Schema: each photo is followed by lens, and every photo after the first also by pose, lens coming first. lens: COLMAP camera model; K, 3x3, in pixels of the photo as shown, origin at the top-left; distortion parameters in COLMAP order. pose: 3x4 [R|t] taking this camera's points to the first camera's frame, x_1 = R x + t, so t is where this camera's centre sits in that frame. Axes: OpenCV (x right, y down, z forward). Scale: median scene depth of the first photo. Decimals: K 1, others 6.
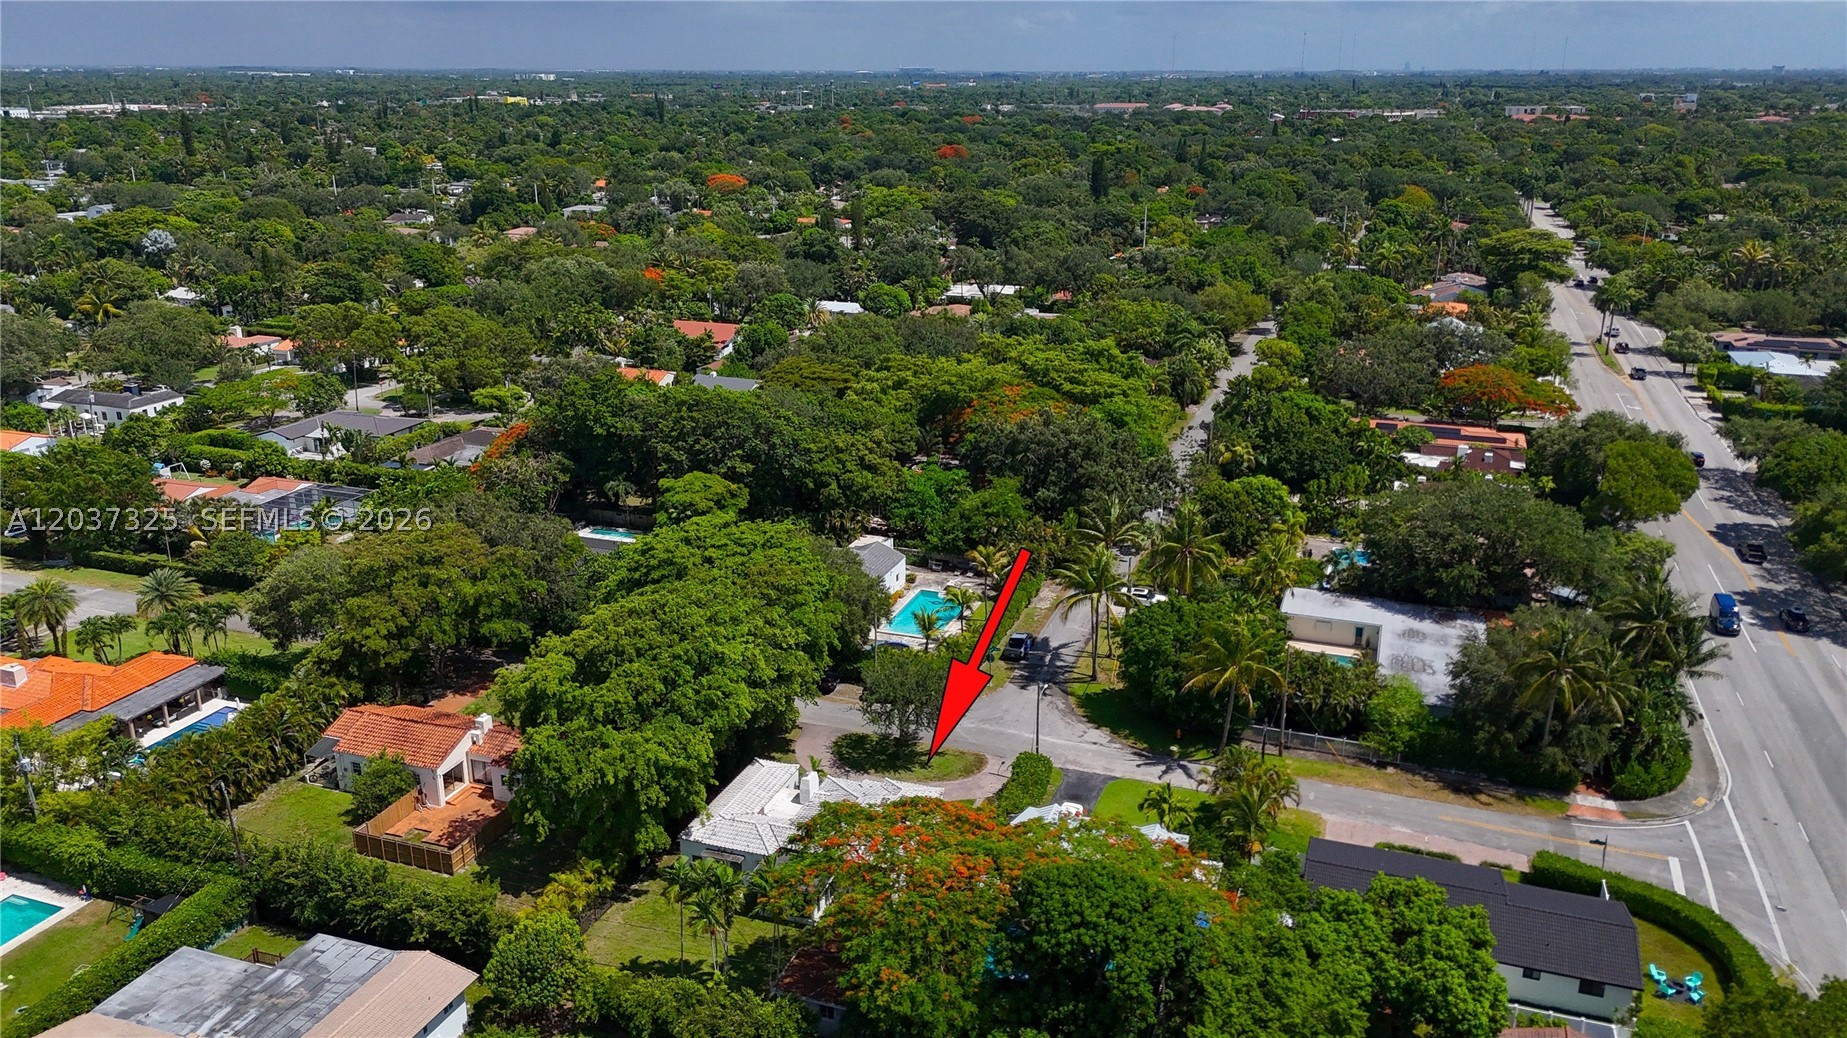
lens RADIAL K [[1417.1, 0, 923.5], [0, 1417.1, 519.0], [0, 0, 1]] dist [0.011630, 0.003929]
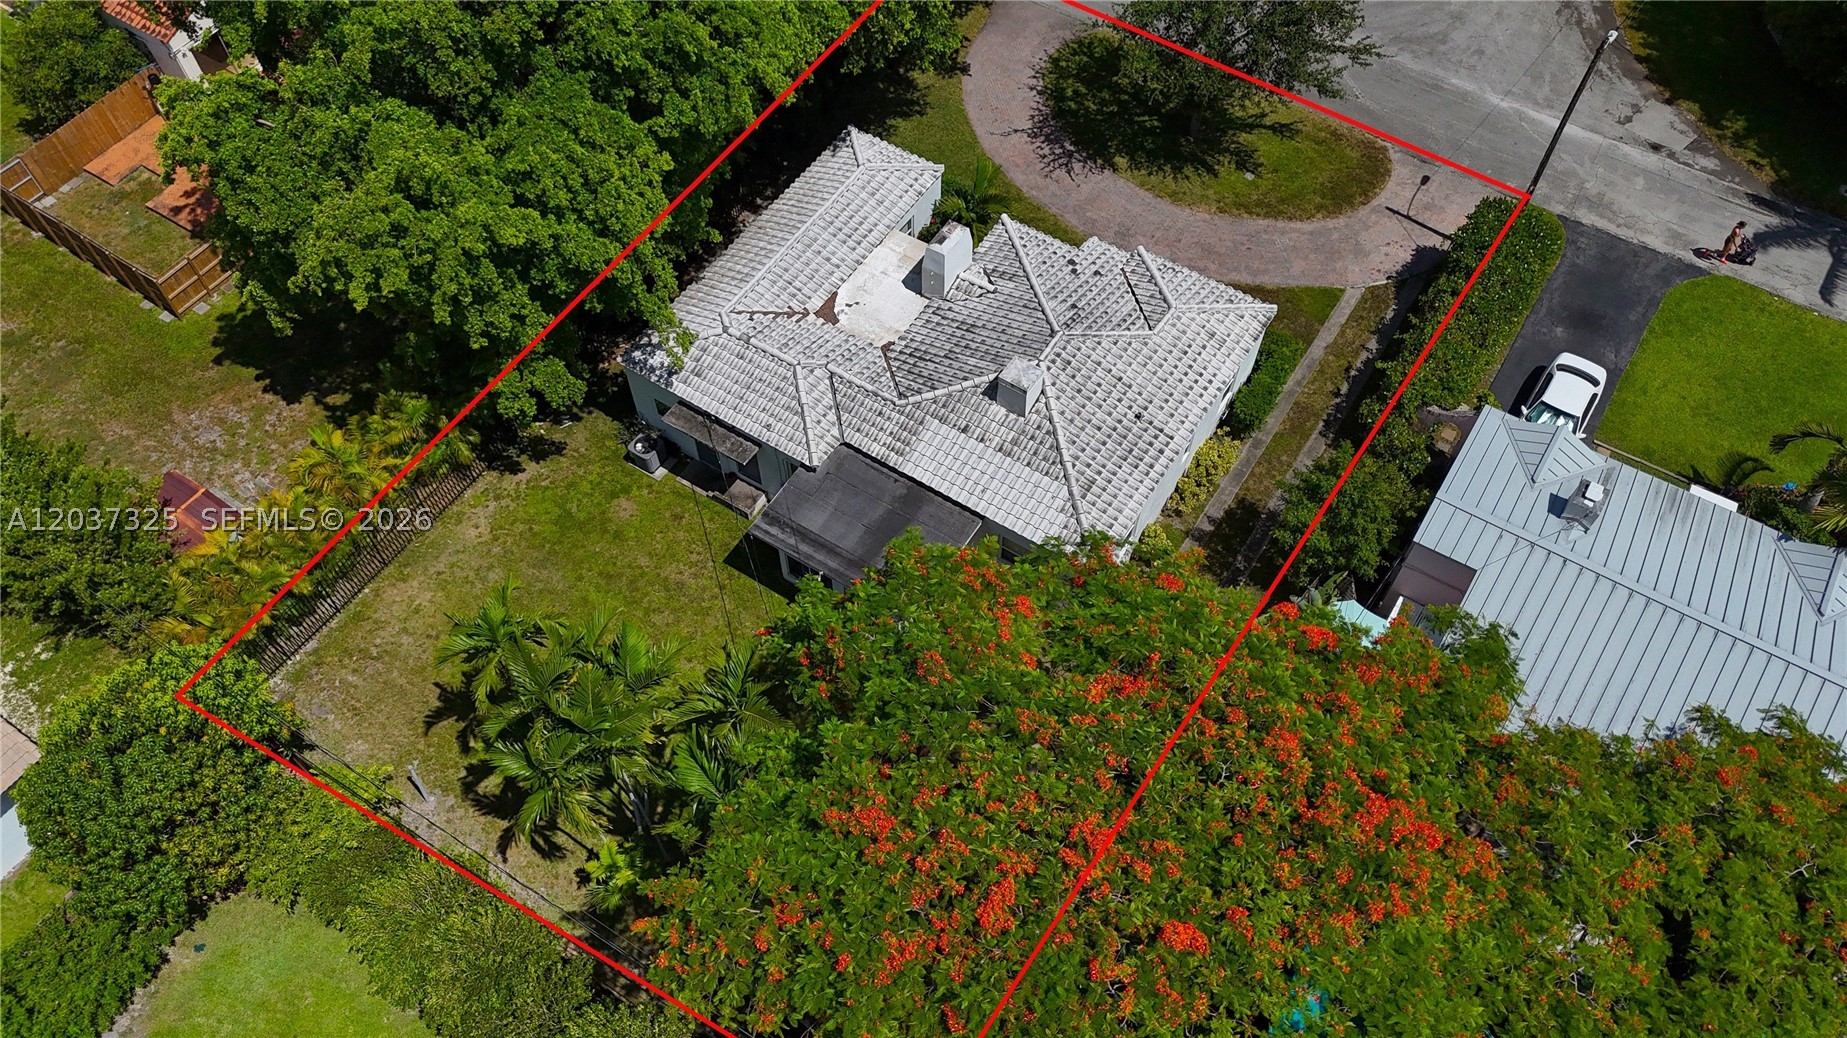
lens RADIAL K [[1417.1, 0, 923.5], [0, 1417.1, 519.0], [0, 0, 1]] dist [0.011630, 0.003929]
pose [[0.974302, 0.189001, -0.122530, -0.023684], [-0.072724, 0.778807, 0.623034, -0.006370], [0.213181, -0.598112, 0.772538, 0.635477]]
